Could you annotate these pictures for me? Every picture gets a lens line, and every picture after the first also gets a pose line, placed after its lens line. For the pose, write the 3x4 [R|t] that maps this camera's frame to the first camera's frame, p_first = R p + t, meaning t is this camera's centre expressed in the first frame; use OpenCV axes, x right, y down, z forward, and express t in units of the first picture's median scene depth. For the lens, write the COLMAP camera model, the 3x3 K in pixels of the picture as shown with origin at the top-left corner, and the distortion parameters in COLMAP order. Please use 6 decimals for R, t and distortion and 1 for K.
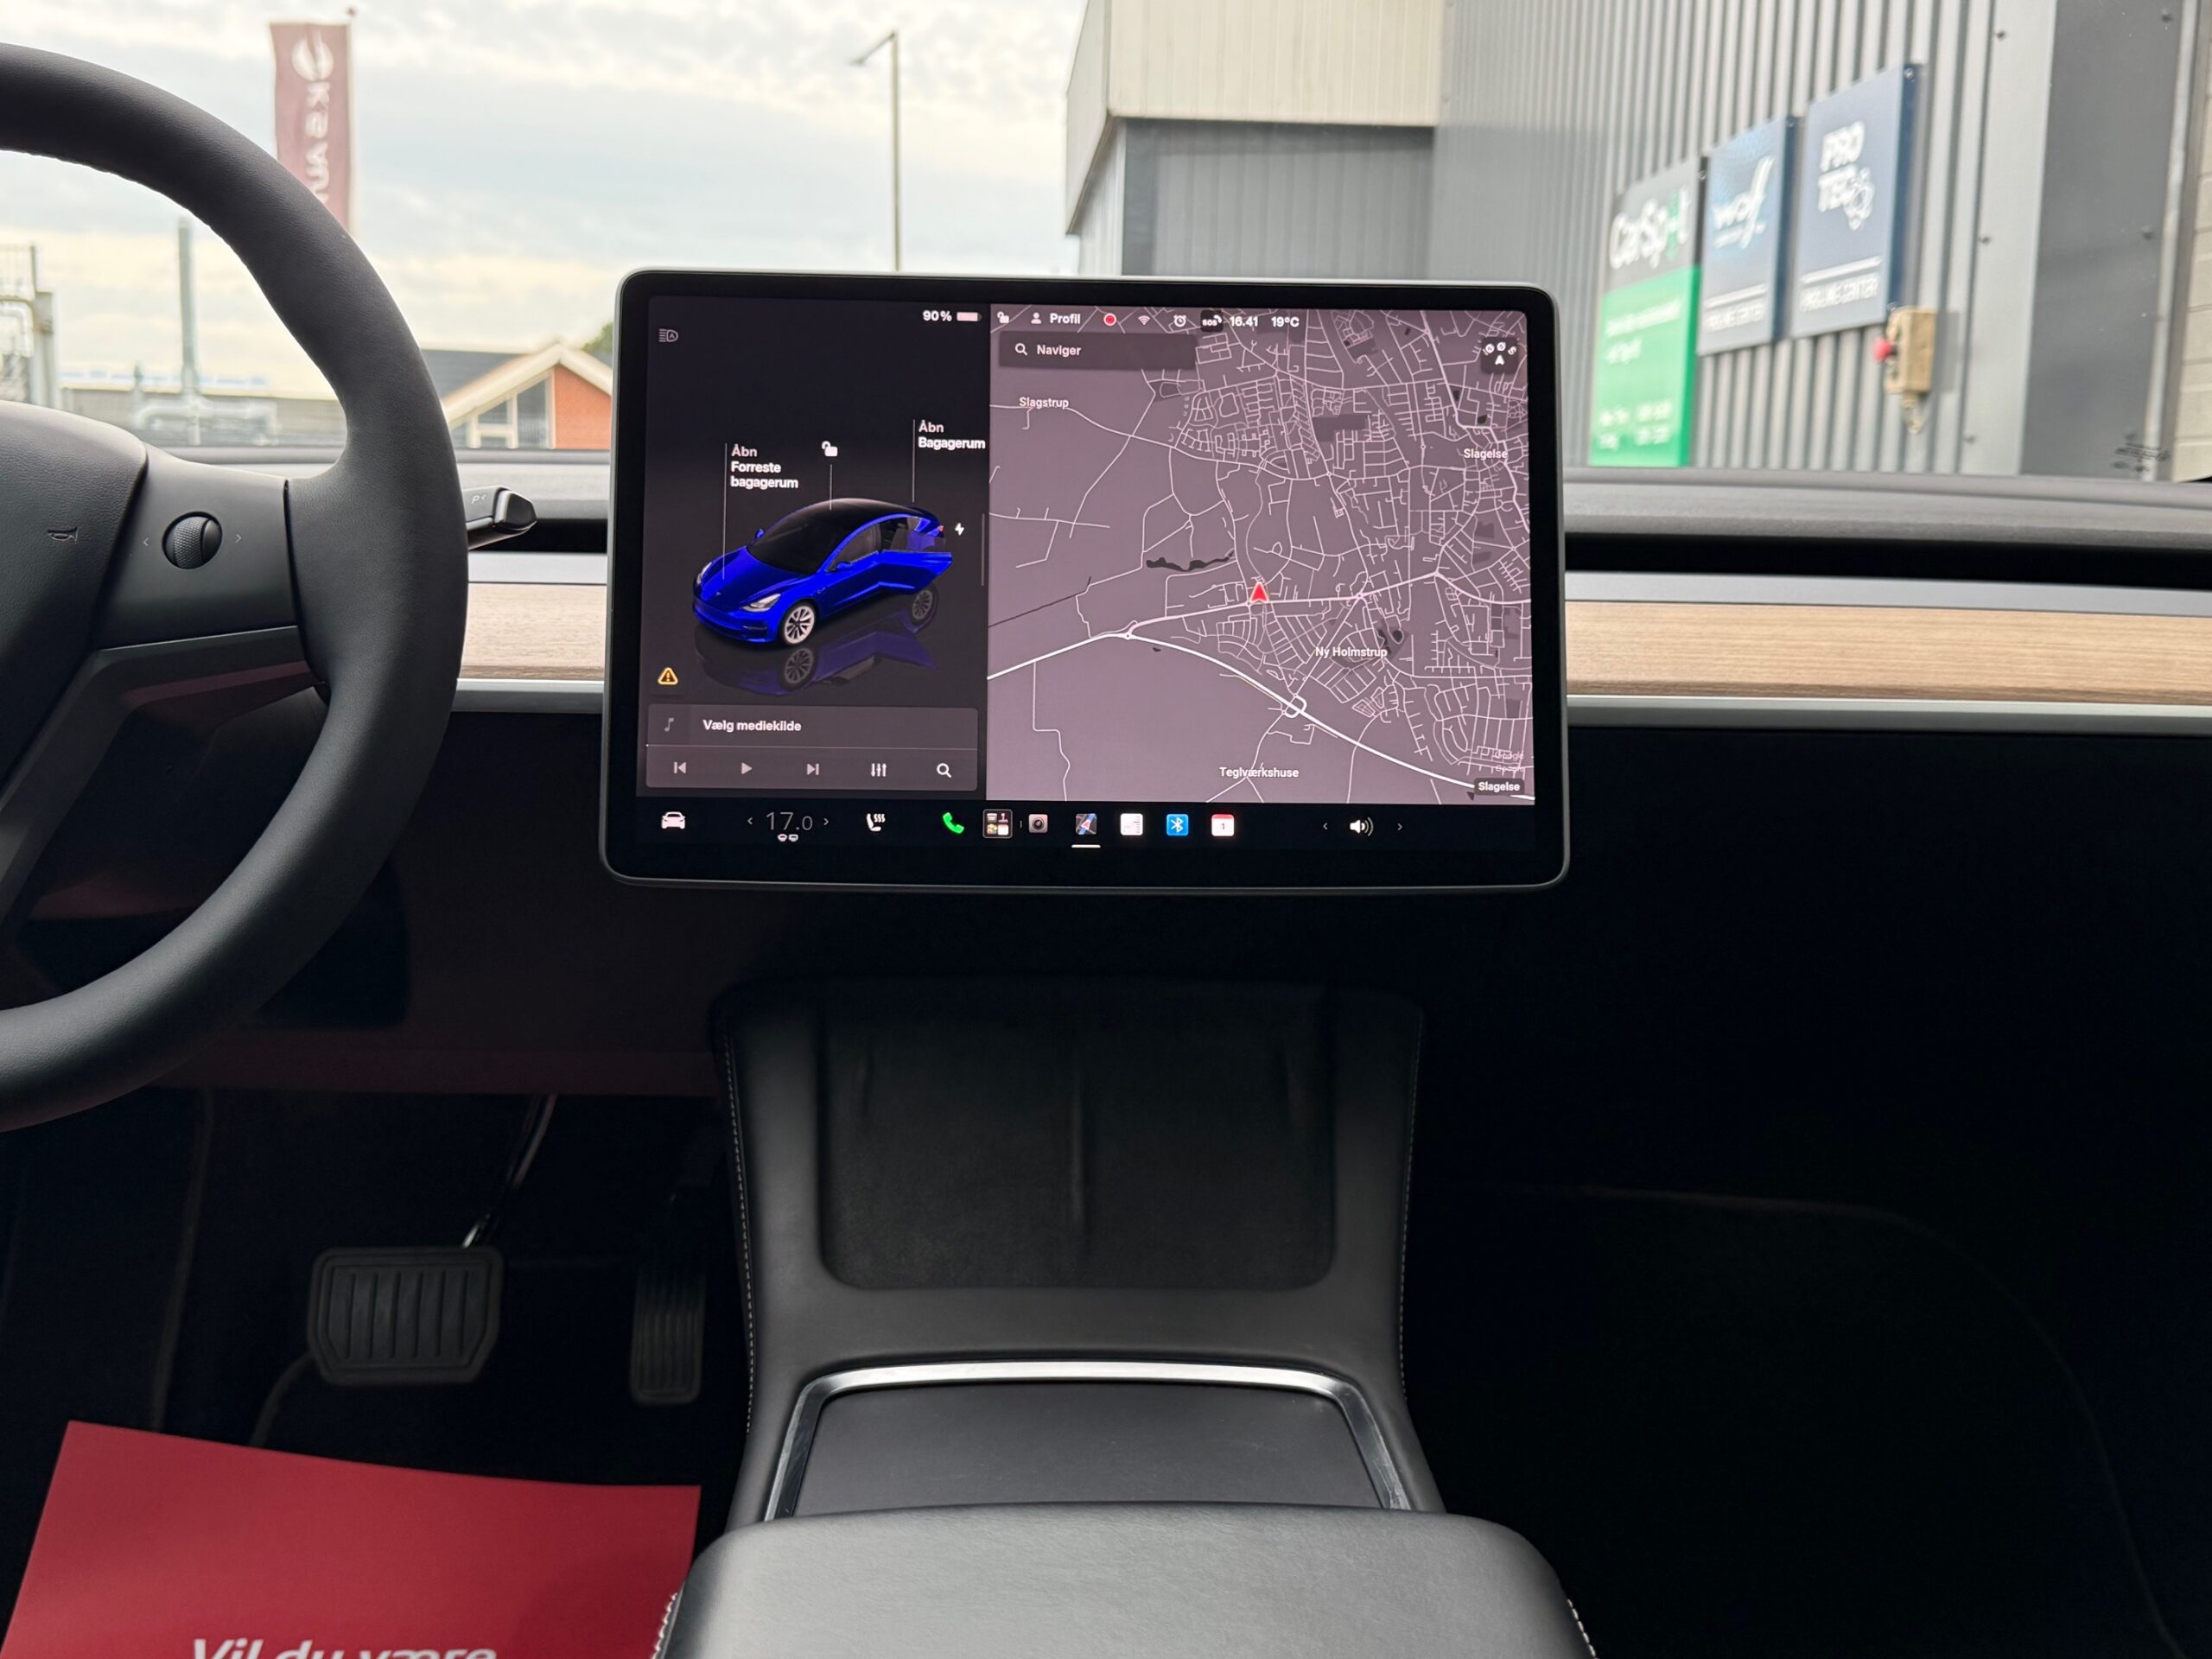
lens RADIAL K [[2230.6, 0, 1110.1], [0, 2230.6, 839.1], [0, 0, 1]] dist [0.199082, -0.457220]
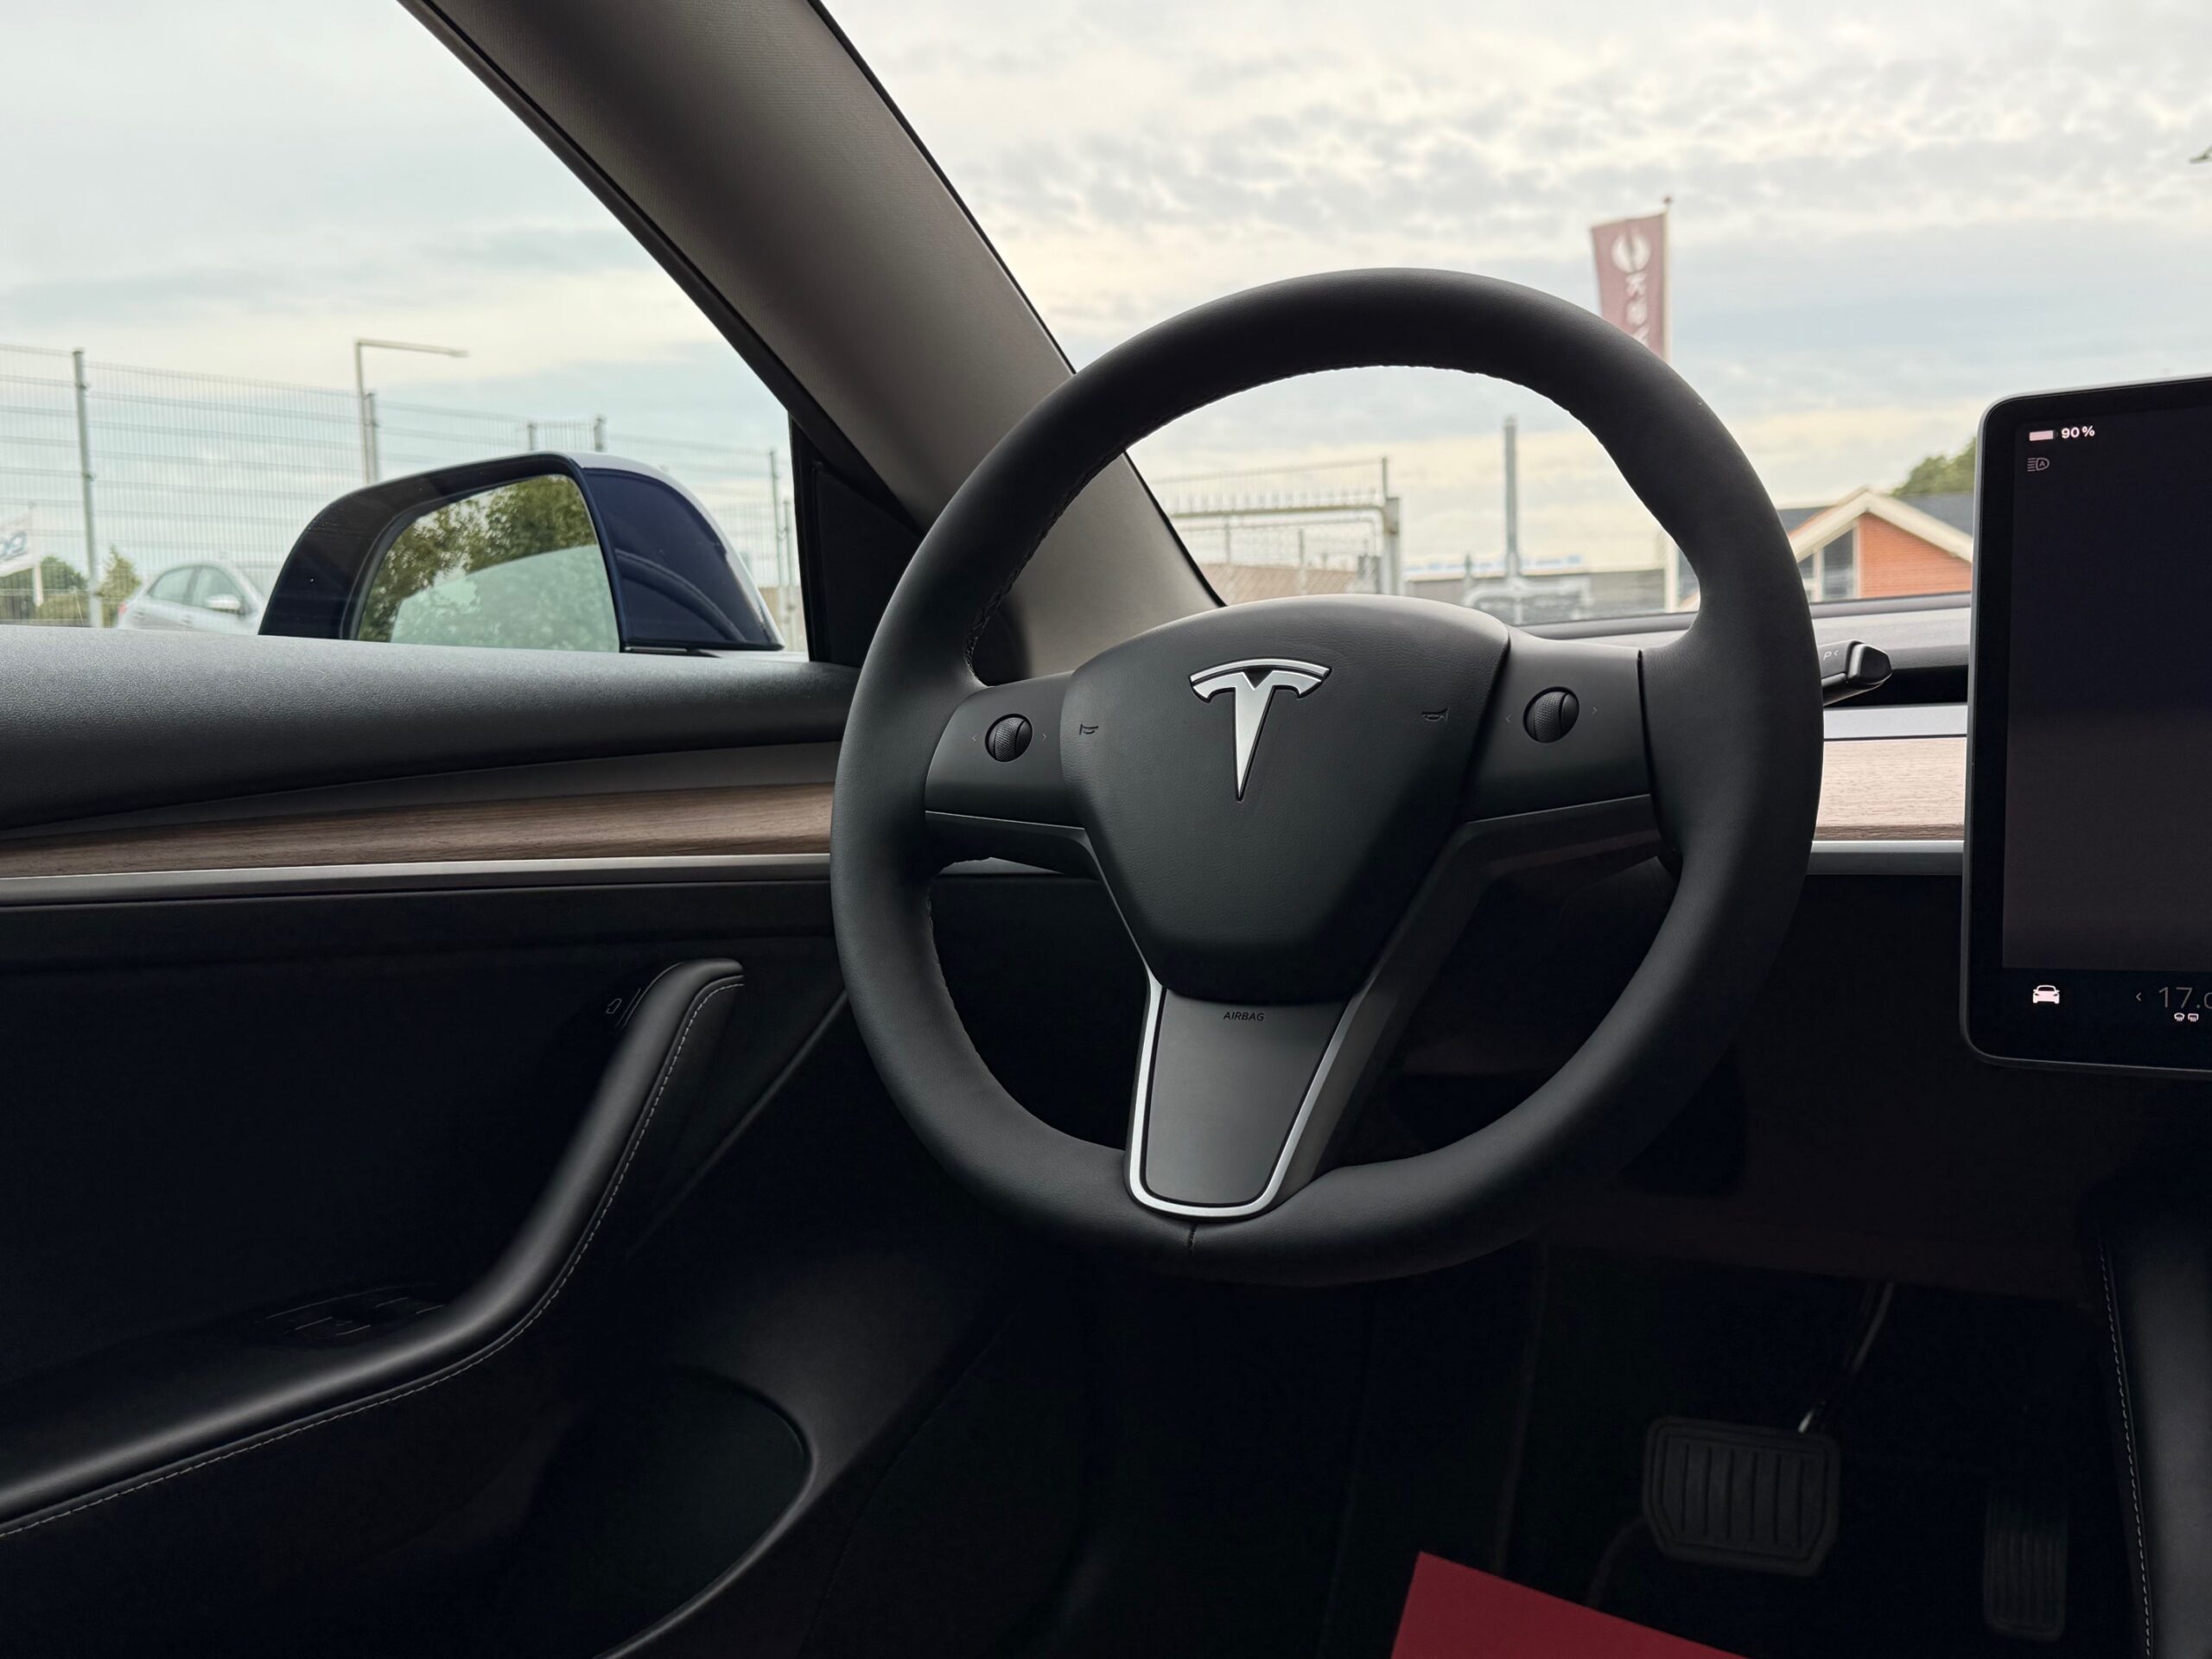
lens RADIAL K [[2239.6, 0, 1110.9], [0, 2239.6, 838.1], [0, 0, 1]] dist [0.184445, -0.444953]
pose [[0.846889, -0.018613, -0.531443, -0.024798], [-0.018052, 0.997805, -0.063712, -0.005599], [0.531462, 0.063551, 0.844695, 0.029650]]
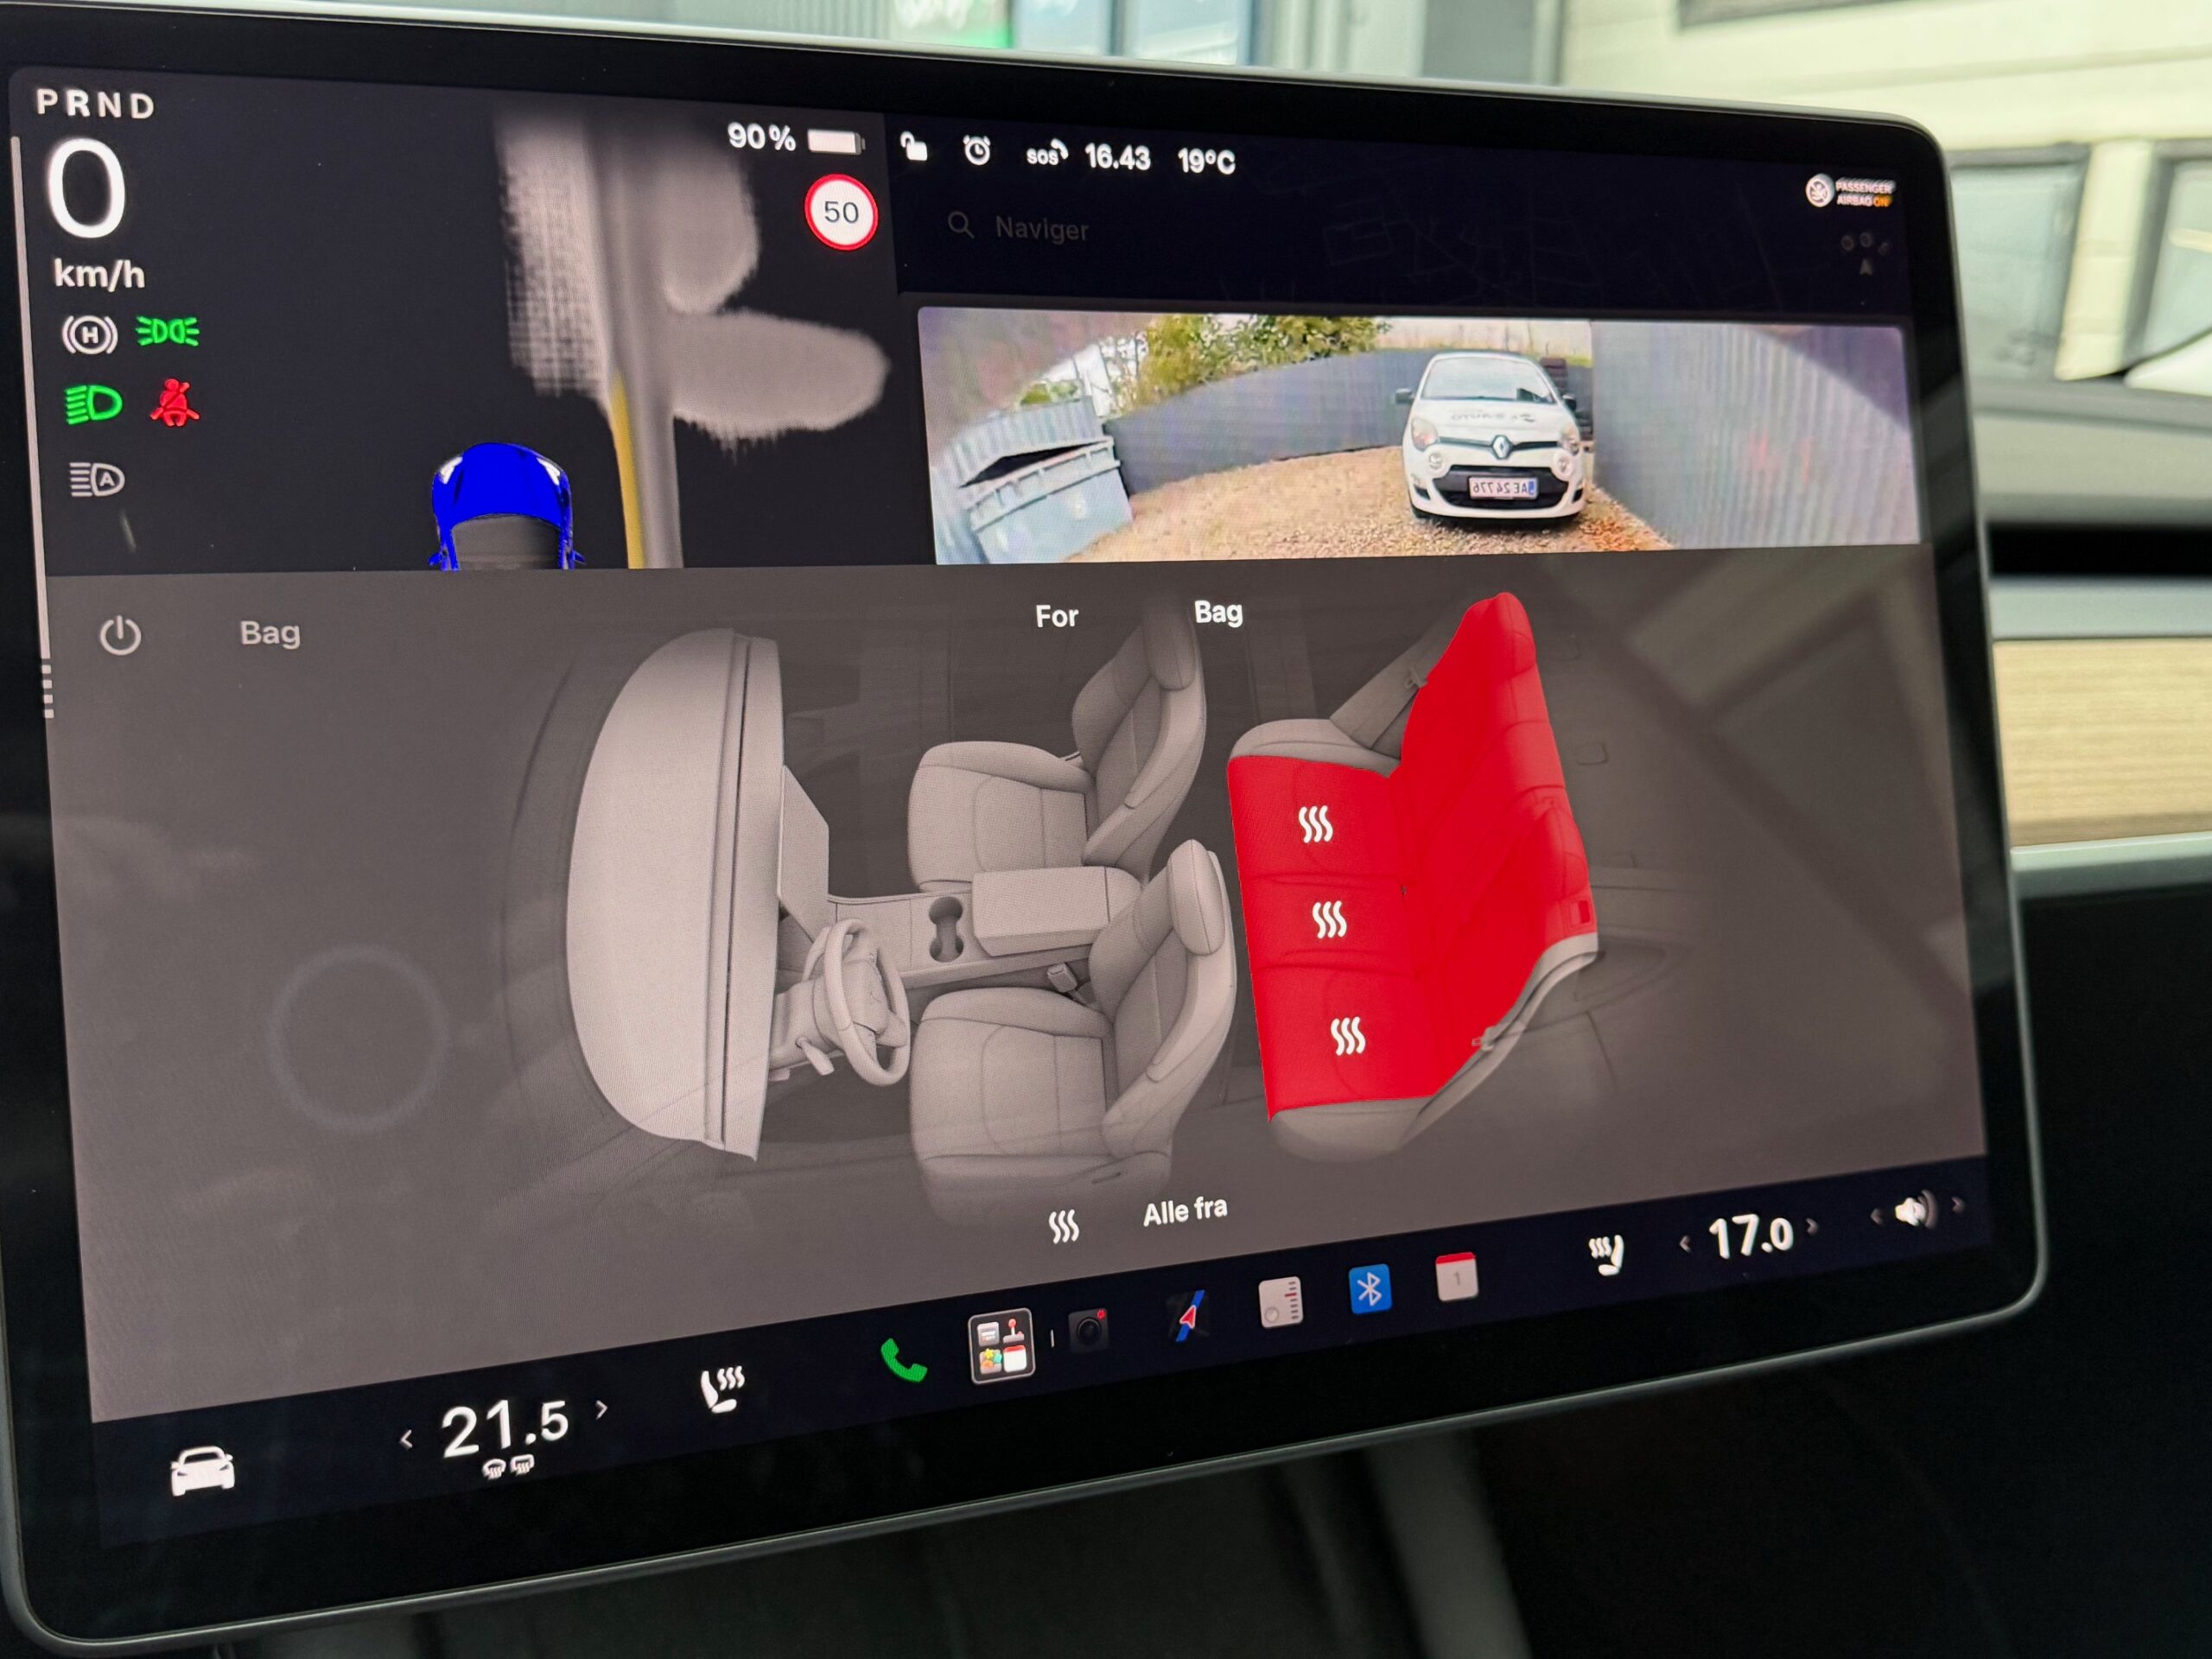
lens RADIAL K [[2238.6, 0, 1105.1], [0, 2238.6, 836.3], [0, 0, 1]] dist [0.192424, -0.467388]
pose [[0.941133, -0.066104, 0.331510, -0.167151], [0.032850, 0.993936, 0.104937, -0.147744], [-0.336436, -0.087869, 0.937598, 0.580595]]
